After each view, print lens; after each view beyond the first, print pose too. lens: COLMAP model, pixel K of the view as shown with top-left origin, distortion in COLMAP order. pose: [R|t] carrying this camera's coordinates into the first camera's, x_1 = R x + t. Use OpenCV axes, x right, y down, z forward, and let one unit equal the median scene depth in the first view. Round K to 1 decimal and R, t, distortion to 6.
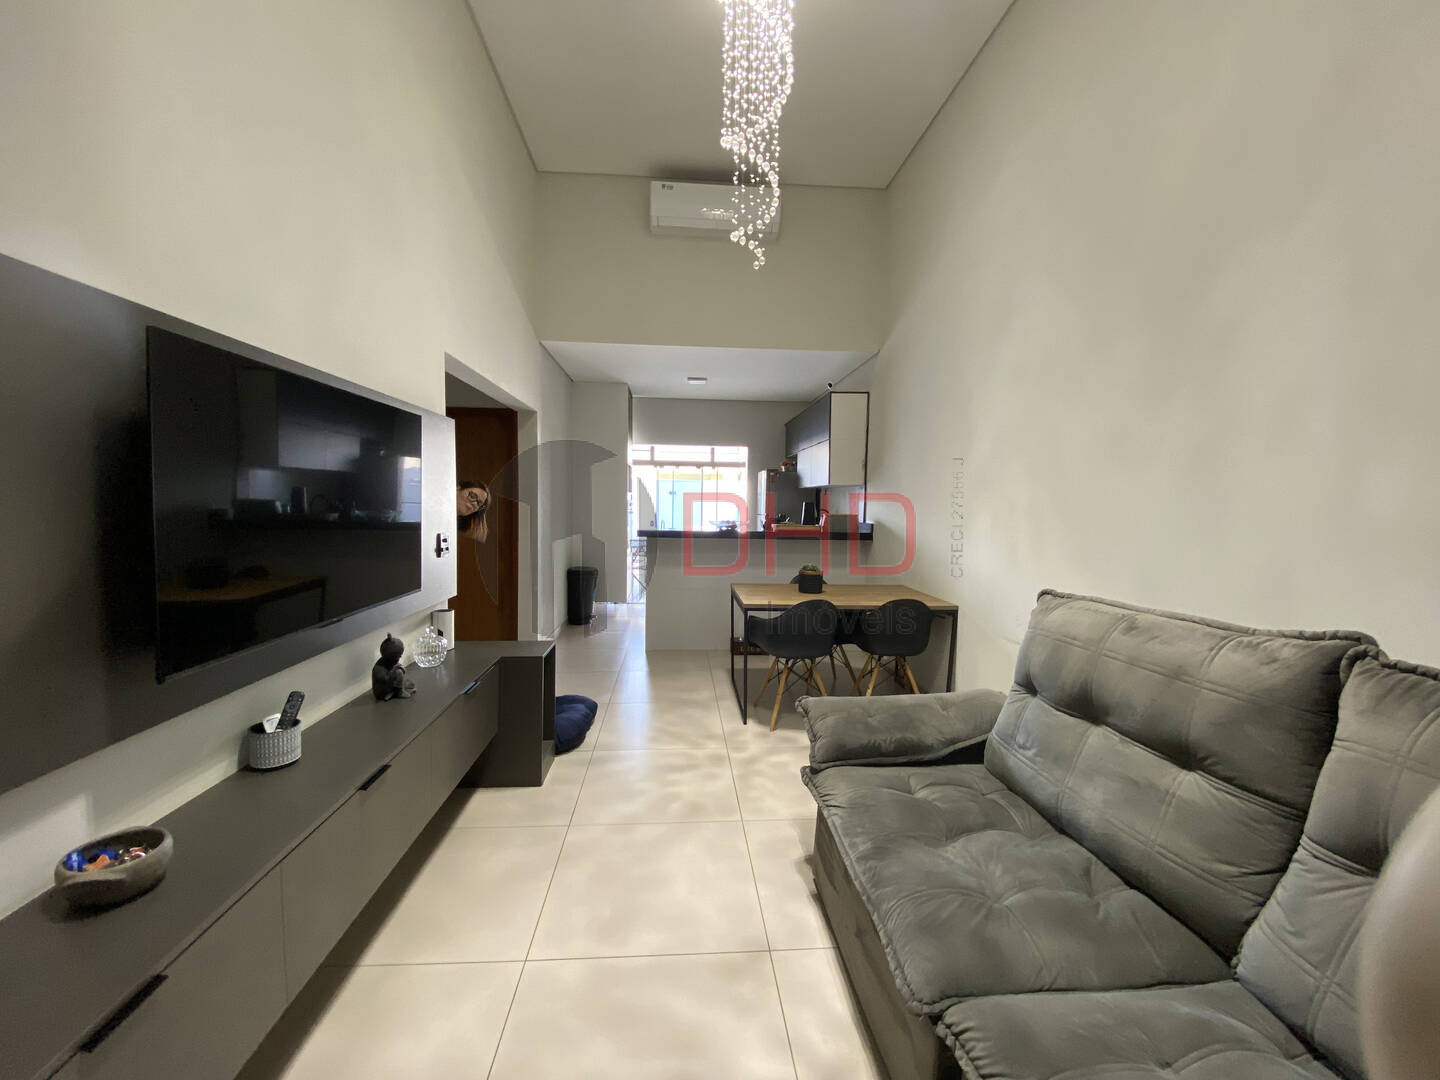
lens RADIAL K [[589.2, 0, 717.4], [0, 589.2, 543.1], [0, 0, 1]] dist [-0.000373, -0.000194]
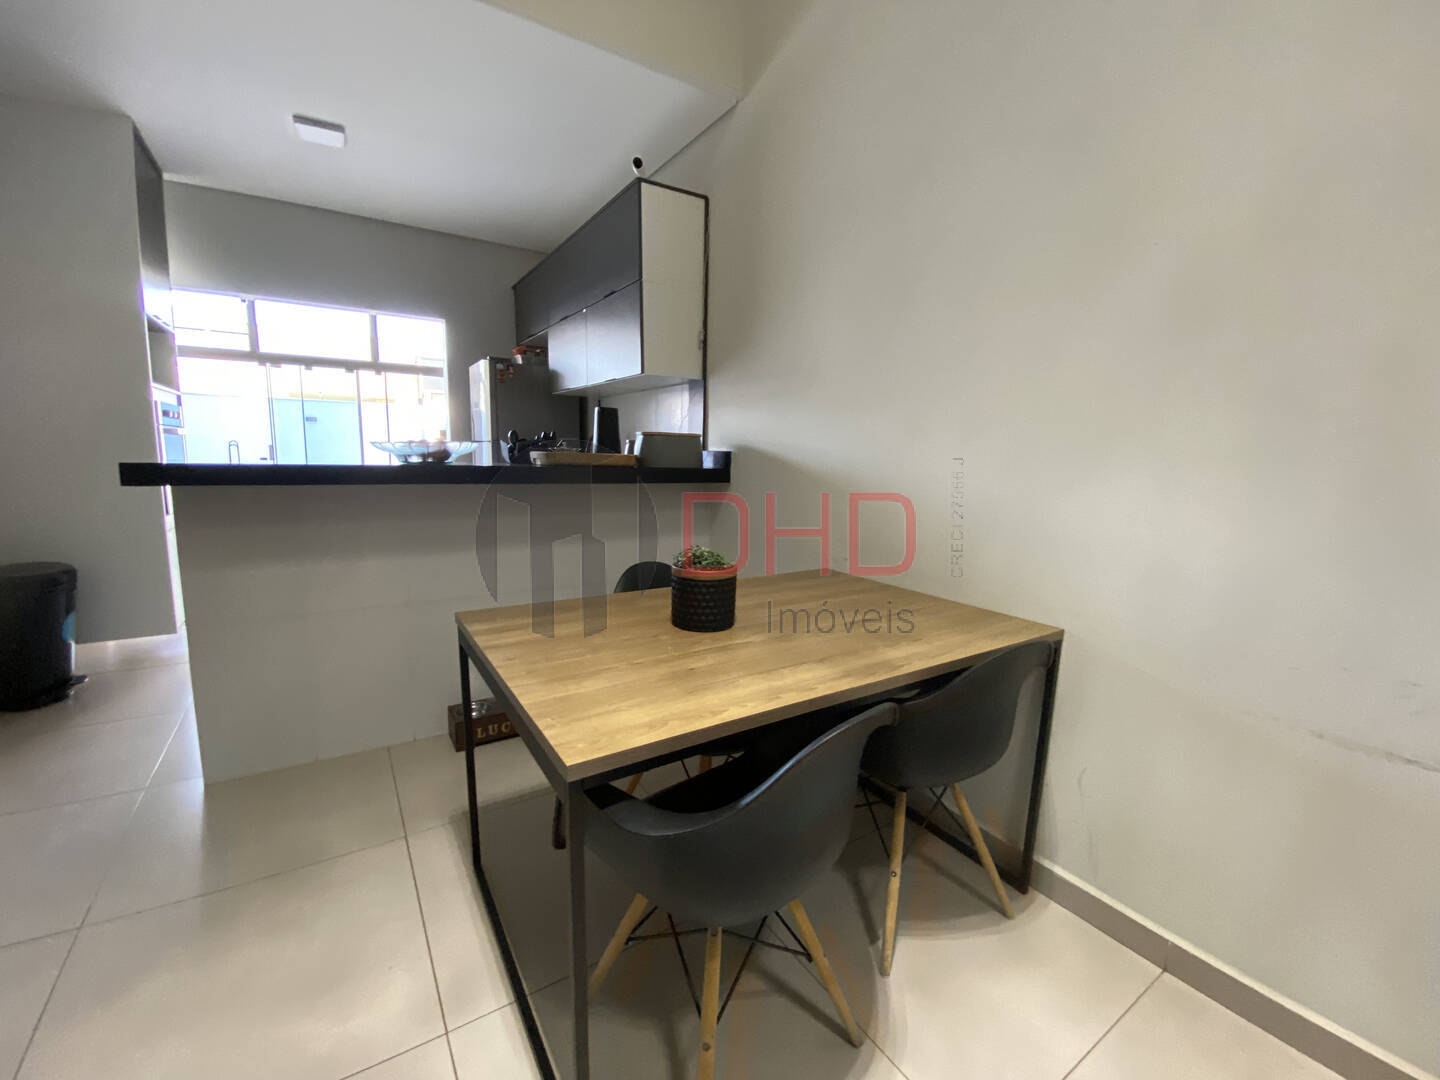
lens RADIAL K [[589.2, 0, 717.4], [0, 589.2, 543.1], [0, 0, 1]] dist [-0.000373, -0.000194]
pose [[0.876054, -0.065291, 0.477773, -0.003302], [0.022006, 0.995172, 0.095645, -0.001284], [-0.481711, -0.073276, 0.873261, 0.450669]]
